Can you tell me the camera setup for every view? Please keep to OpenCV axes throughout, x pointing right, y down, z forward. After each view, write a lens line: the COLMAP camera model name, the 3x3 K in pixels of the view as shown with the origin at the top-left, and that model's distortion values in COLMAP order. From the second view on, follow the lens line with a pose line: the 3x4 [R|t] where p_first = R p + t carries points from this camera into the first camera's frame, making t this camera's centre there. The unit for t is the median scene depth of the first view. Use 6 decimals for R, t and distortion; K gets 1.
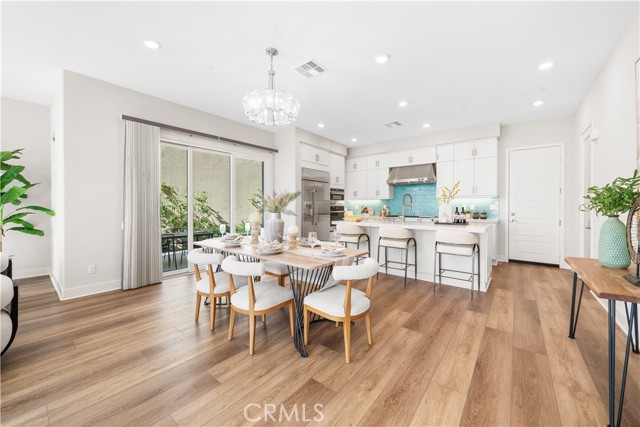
lens RADIAL K [[233.9, 0, 329.3], [0, 233.9, 210.3], [0, 0, 1]] dist [-0.001301, -0.000099]
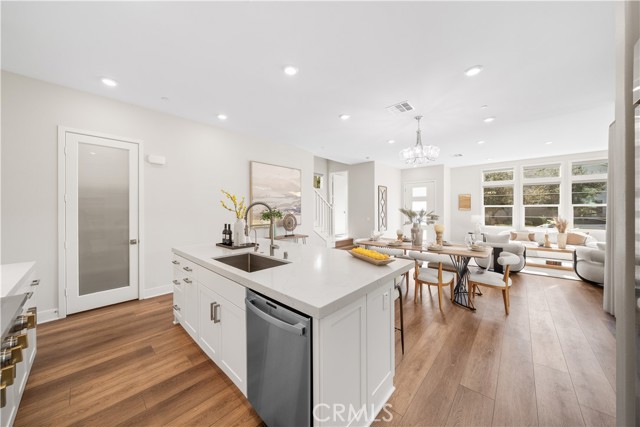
lens RADIAL K [[219.1, 0, 316.6], [0, 219.1, 210.6], [0, 0, 1]] dist [0.000578, -0.000066]
pose [[-0.997334, 0.003690, 0.072880, 0.211244], [0.005579, 0.999653, 0.025735, -0.073241], [-0.072760, 0.026073, -0.997009, 1.643968]]
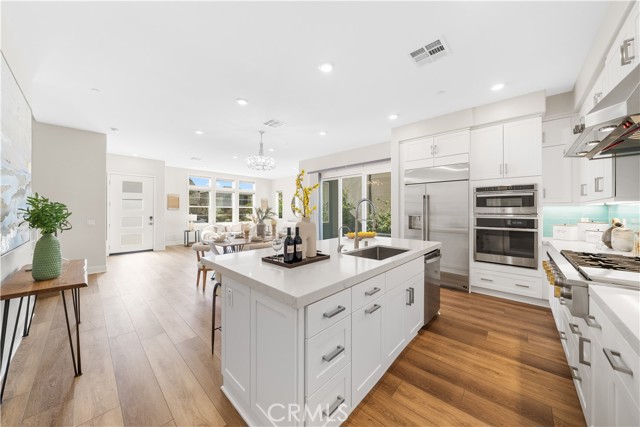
lens RADIAL K [[219.1, 0, 316.6], [0, 219.1, 210.6], [0, 0, 1]] dist [0.000578, -0.000066]
pose [[-0.079692, 0.001974, -0.996818, 0.961708], [-0.022652, 0.999736, 0.003791, -0.049186], [0.996562, 0.022882, -0.079626, 1.045685]]
